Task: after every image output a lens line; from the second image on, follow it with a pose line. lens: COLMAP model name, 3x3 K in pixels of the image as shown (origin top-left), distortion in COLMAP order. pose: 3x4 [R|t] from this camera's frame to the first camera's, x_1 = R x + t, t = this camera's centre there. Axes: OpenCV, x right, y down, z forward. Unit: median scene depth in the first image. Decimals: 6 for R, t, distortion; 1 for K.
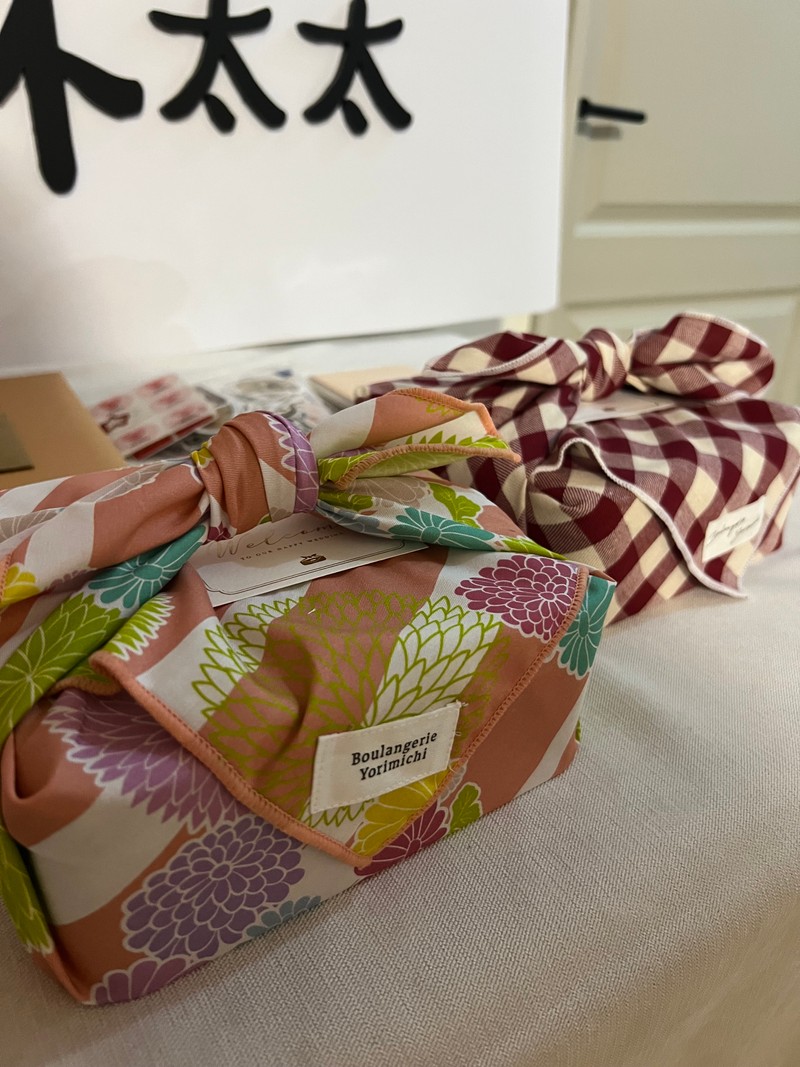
lens RADIAL K [[831.6, 0, 400.0], [0, 831.6, 533.5], [0, 0, 1]] dist [0.134884, -0.394532]
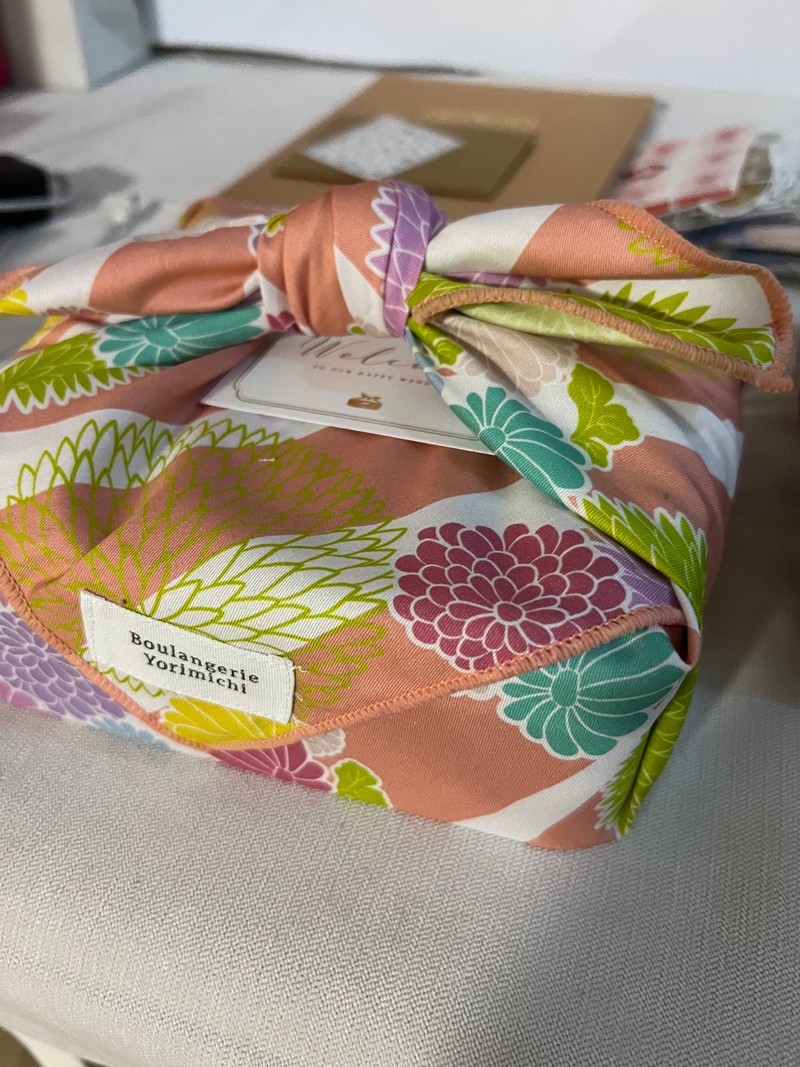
lens RADIAL K [[833.2, 0, 397.3], [0, 833.2, 550.3], [0, 0, 1]] dist [0.074364, -0.241348]
pose [[0.595667, 0.504248, -0.625232, 0.507353], [-0.292304, 0.861107, 0.415998, -0.198106], [0.748157, -0.065038, 0.660326, 0.584790]]
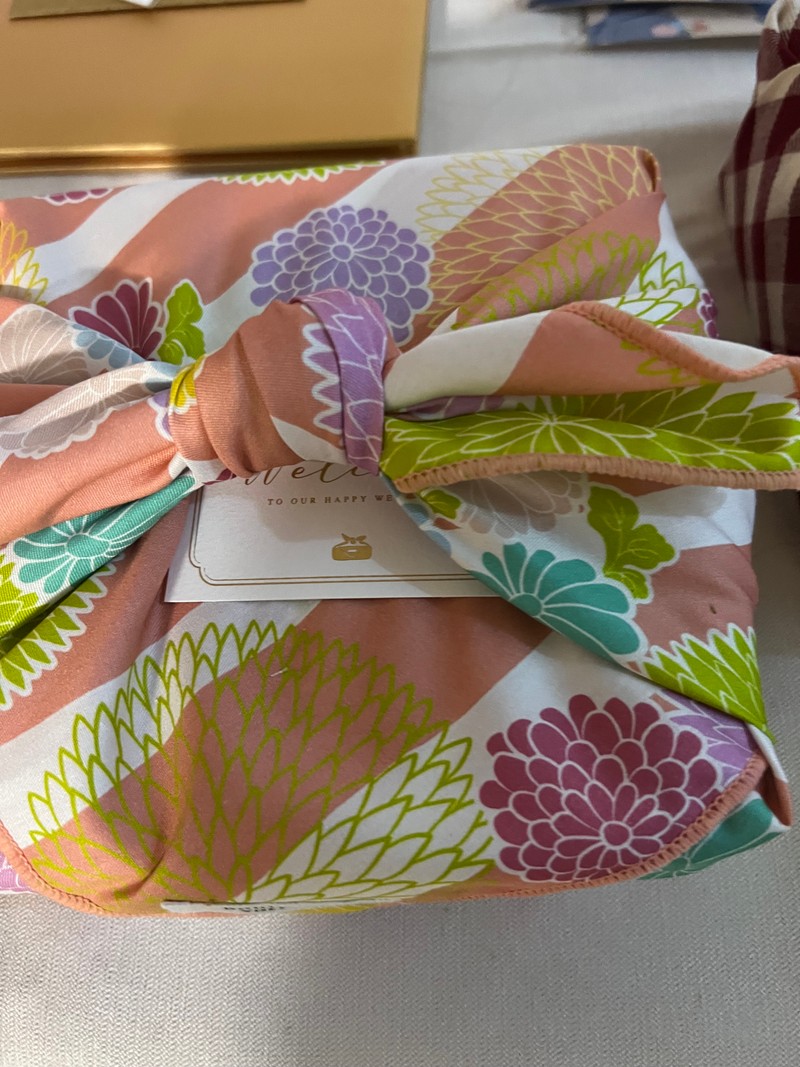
lens RADIAL K [[833.2, 0, 397.3], [0, 833.2, 550.3], [0, 0, 1]] dist [0.074364, -0.241348]
pose [[0.816019, 0.473985, -0.330835, 0.160038], [-0.129574, 0.707788, 0.694440, -0.486514], [0.563315, -0.523808, 0.638984, 0.678972]]
